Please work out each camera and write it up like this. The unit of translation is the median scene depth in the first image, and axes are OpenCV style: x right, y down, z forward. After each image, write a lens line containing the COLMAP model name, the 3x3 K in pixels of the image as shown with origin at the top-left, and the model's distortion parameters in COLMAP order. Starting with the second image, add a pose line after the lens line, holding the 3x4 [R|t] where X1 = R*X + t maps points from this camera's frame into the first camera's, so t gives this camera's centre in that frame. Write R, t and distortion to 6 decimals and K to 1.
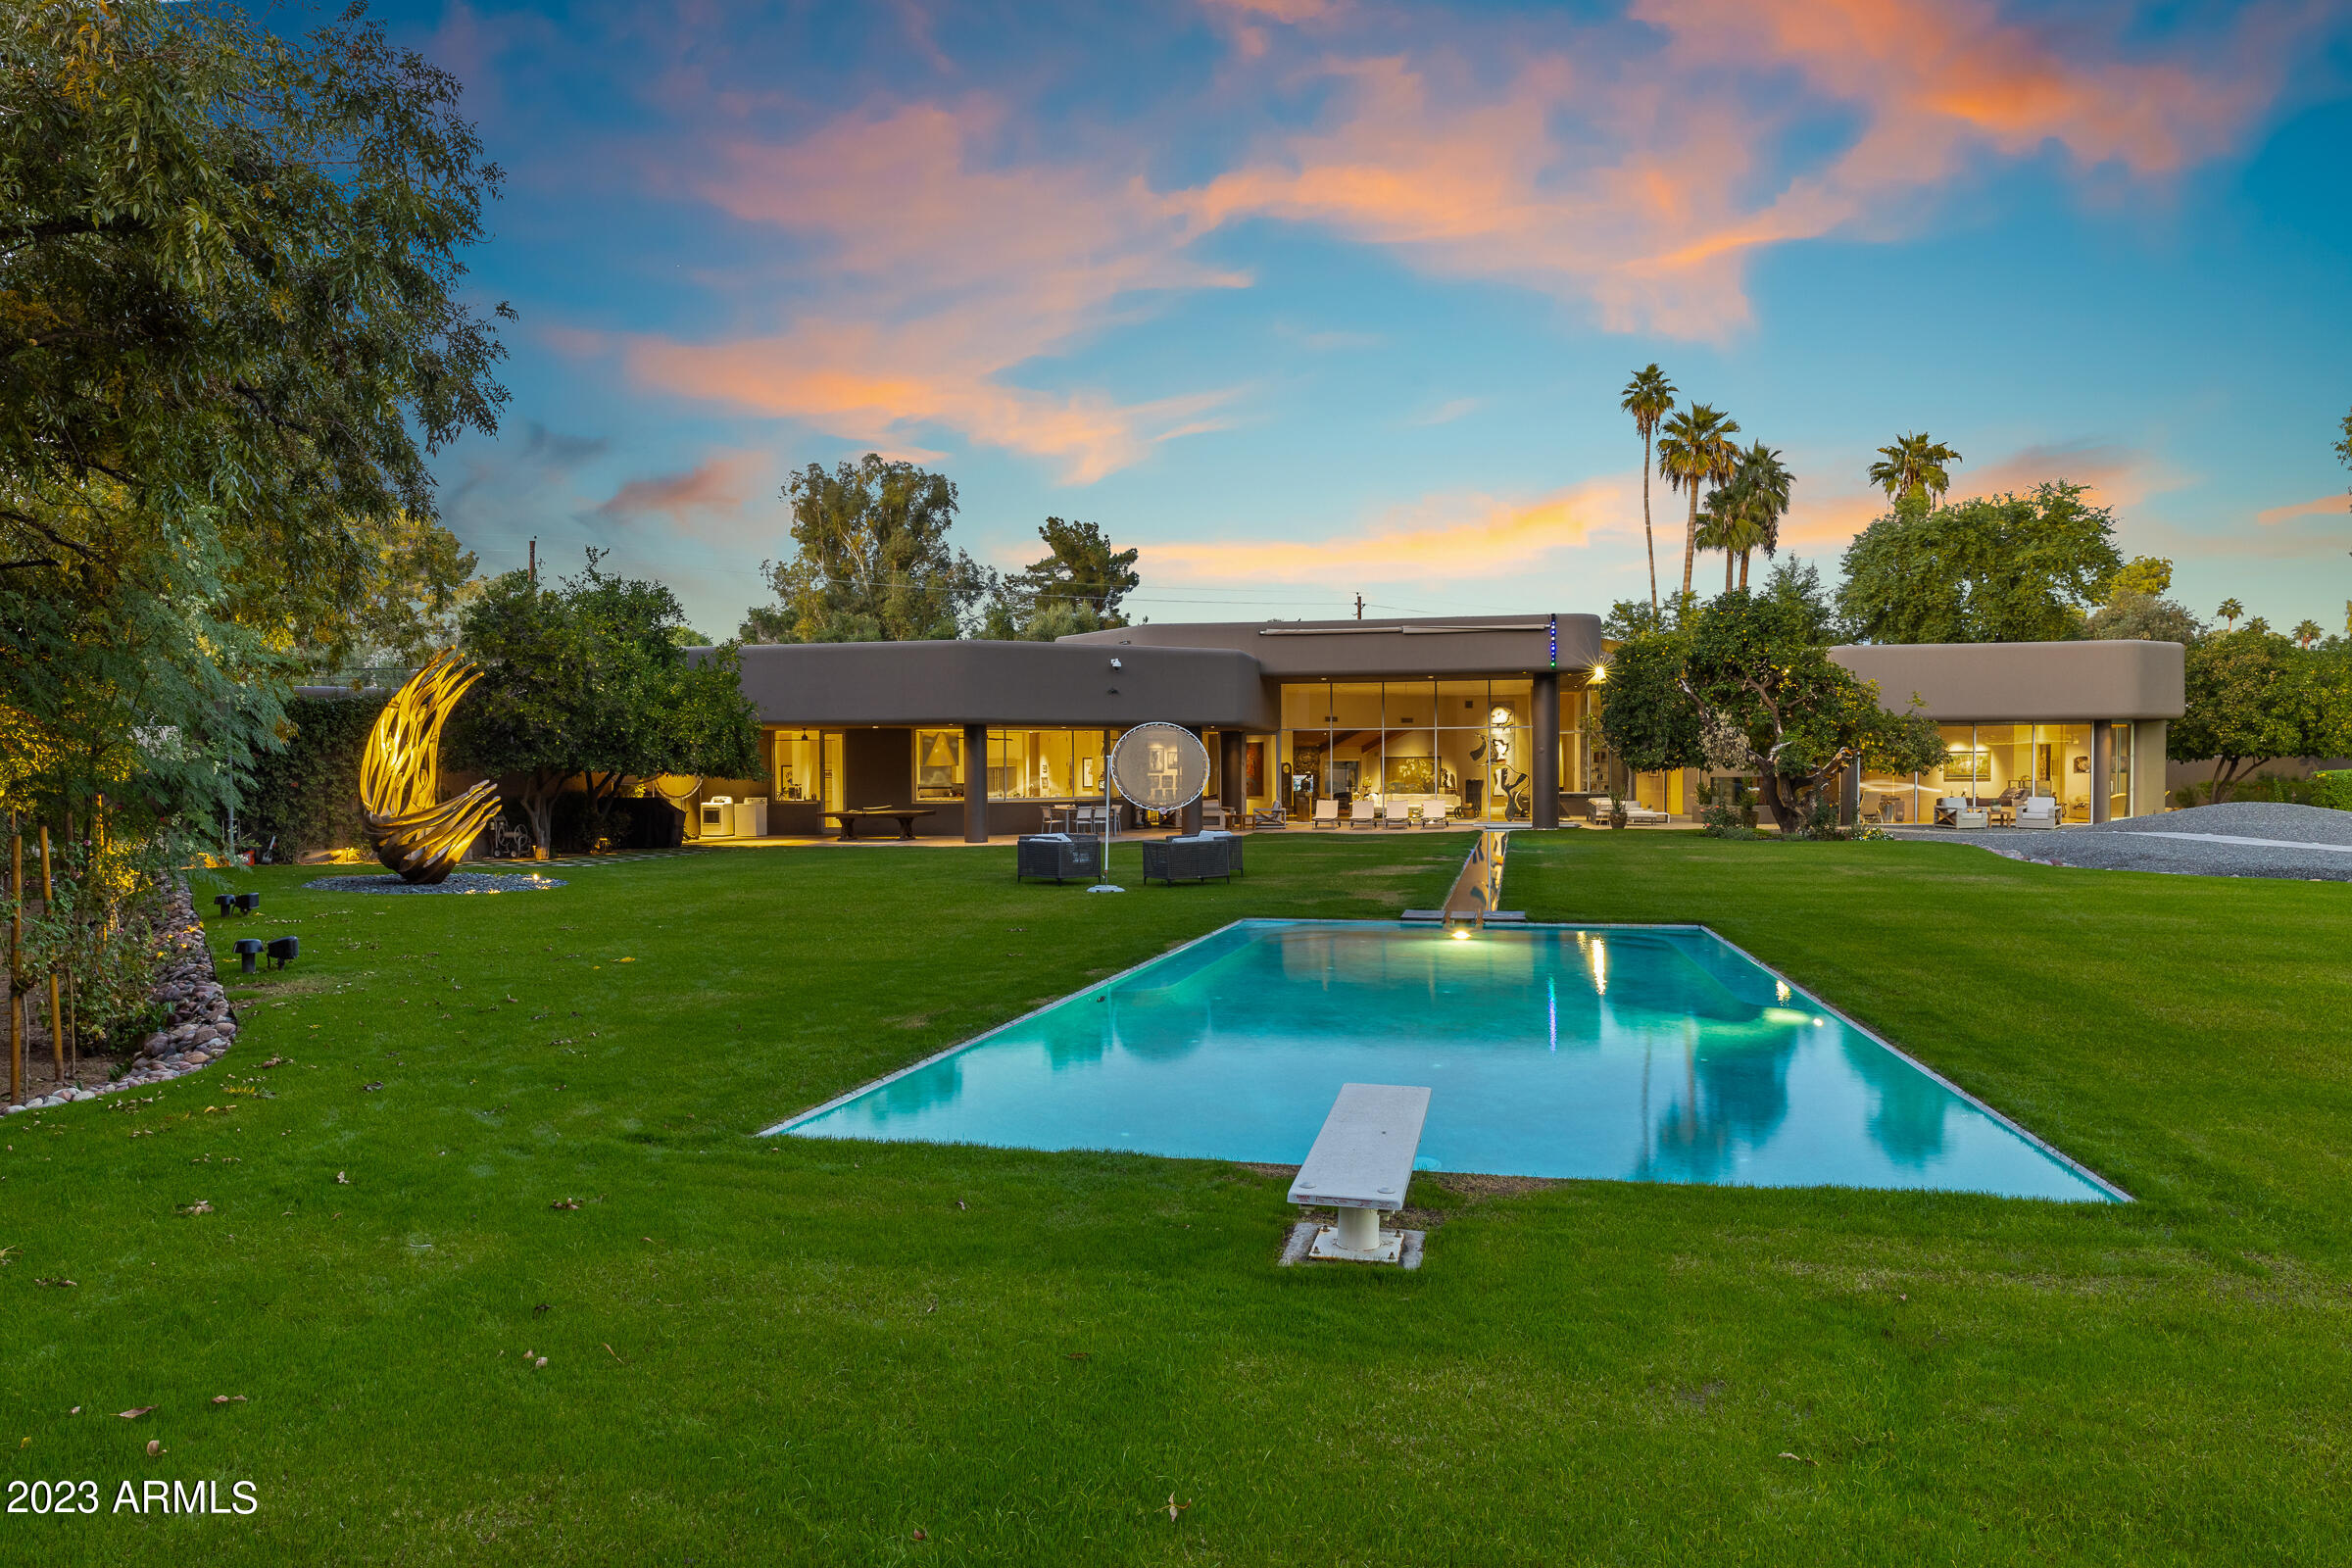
lens RADIAL K [[1612.6, 0, 1222.6], [0, 1612.6, 831.6], [0, 0, 1]] dist [0.017342, -0.009499]
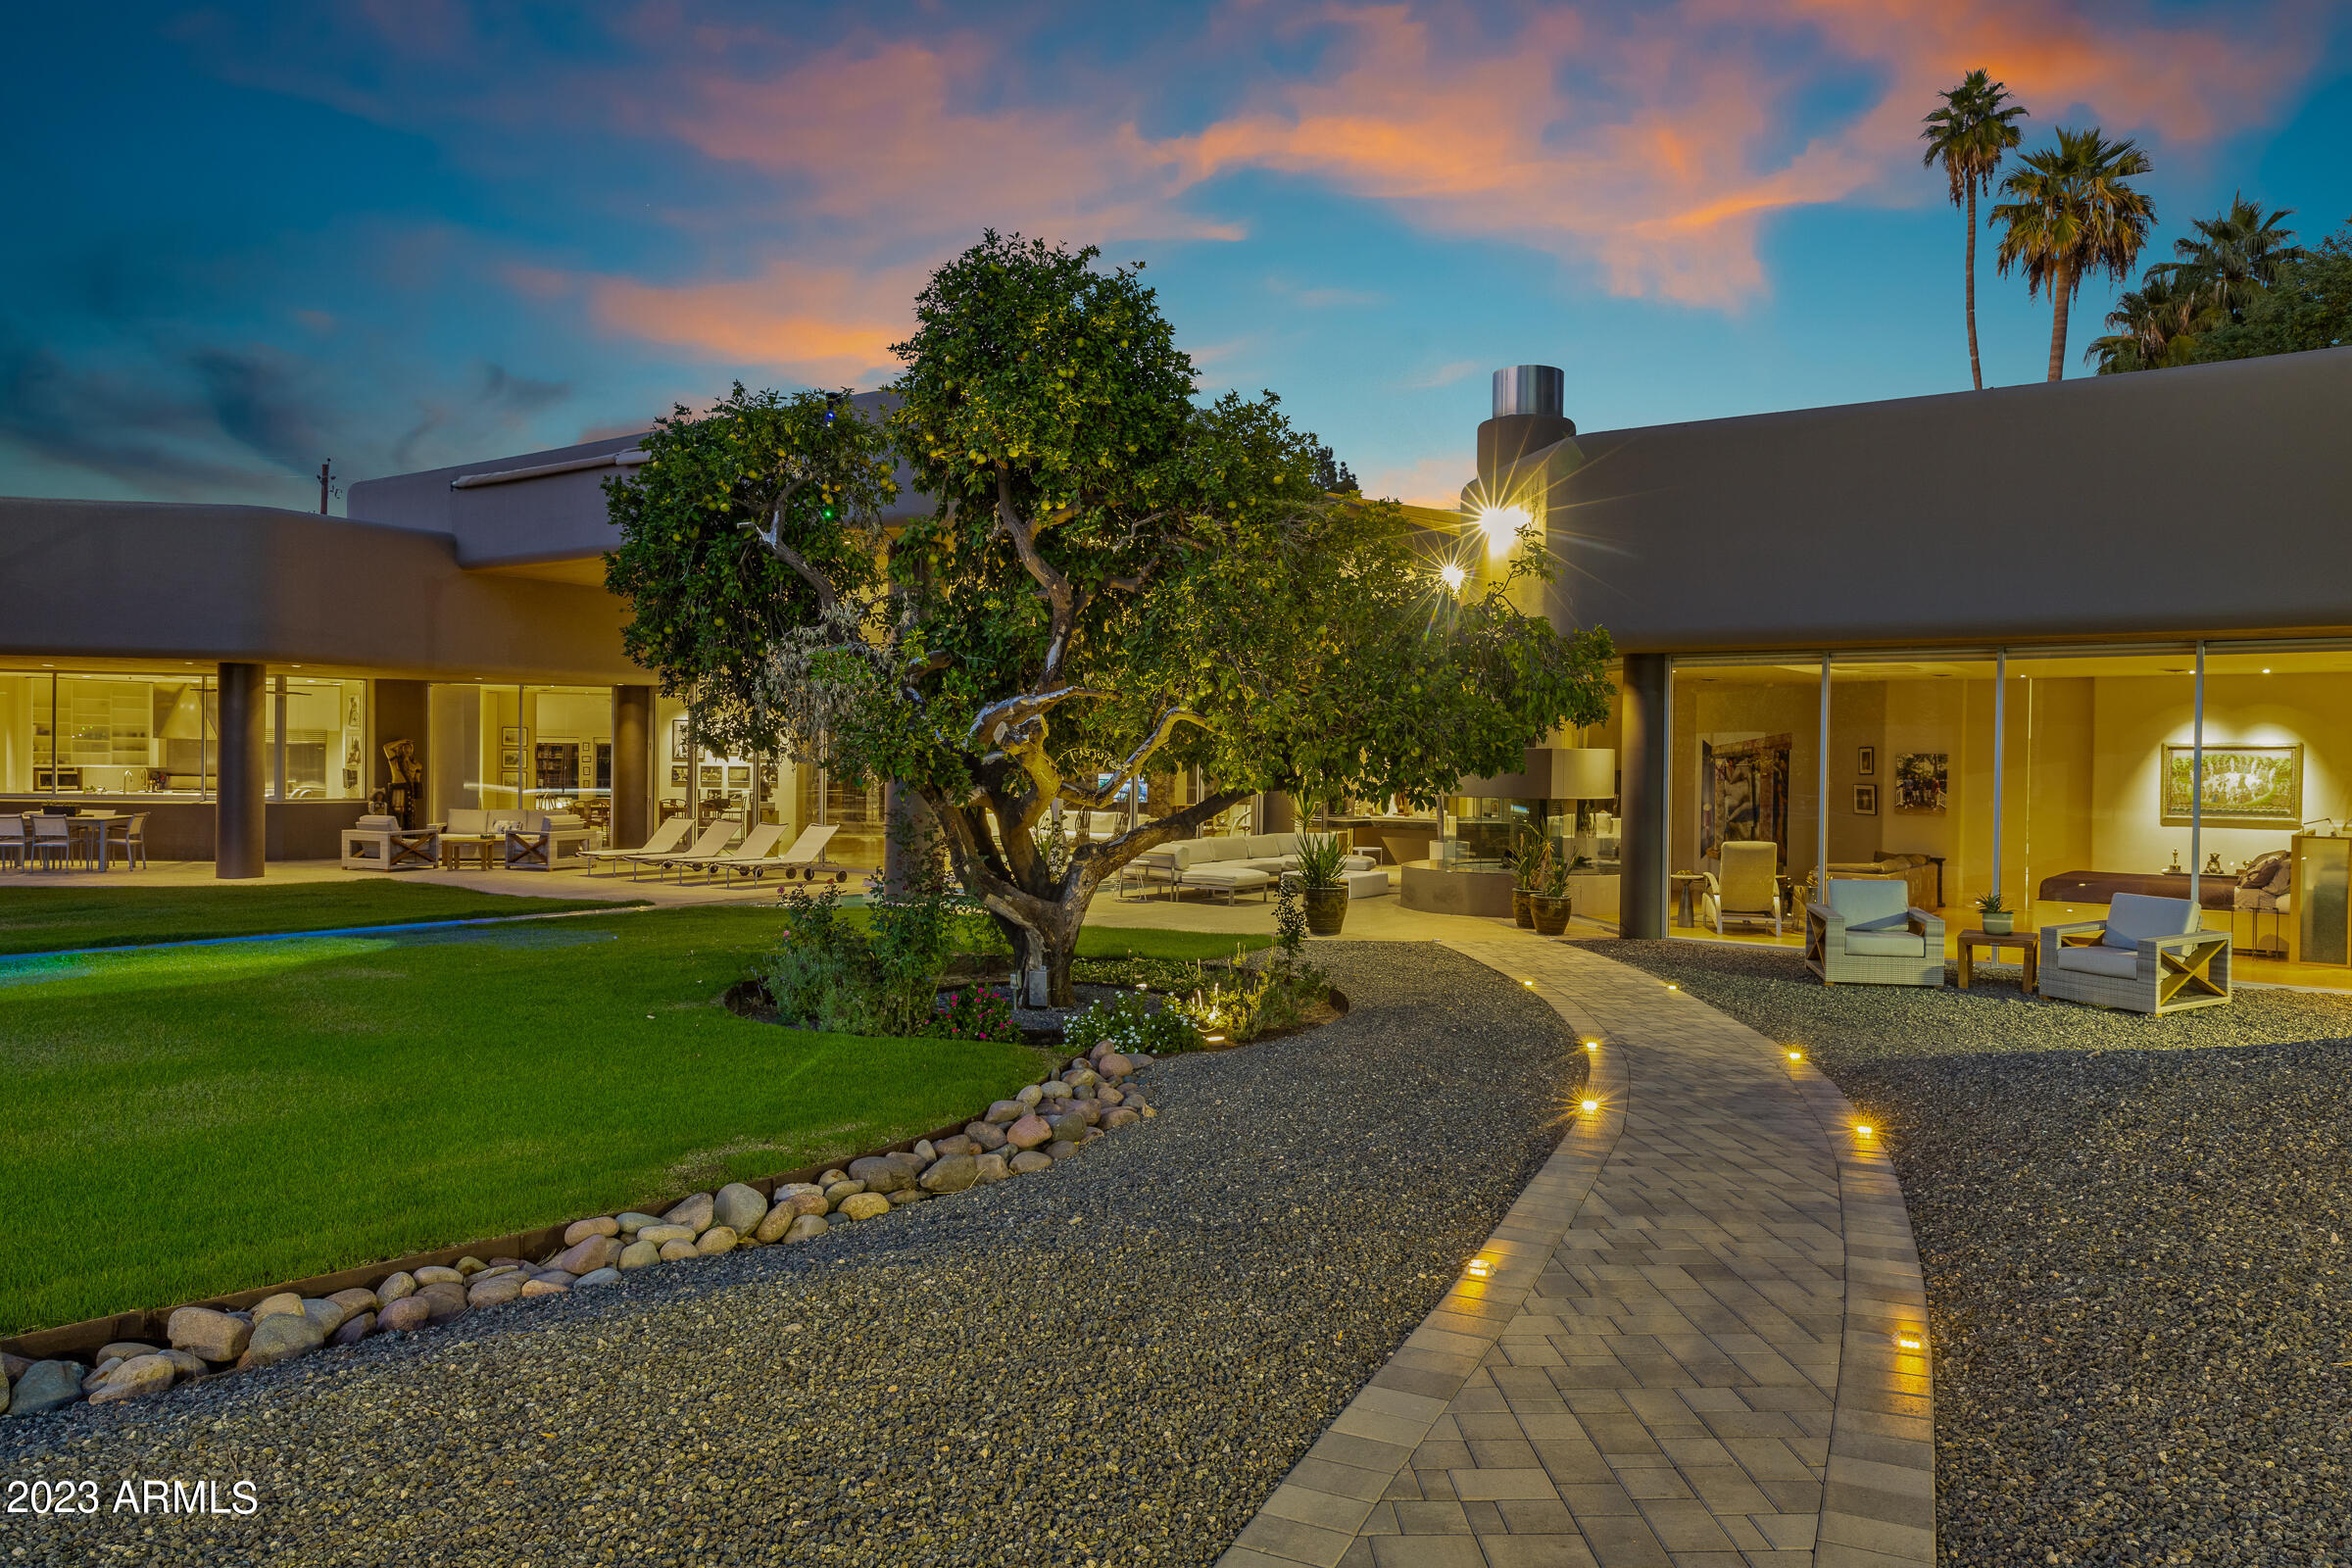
lens RADIAL K [[1612.6, 0, 1155.2], [0, 1612.6, 798.7], [0, 0, 1]] dist [0.017342, -0.009499]
pose [[0.903519, 0.030815, -0.427438, 0.459611], [-0.038255, 0.999229, -0.008827, -0.028569], [0.426837, 0.024327, 0.904001, 0.648547]]
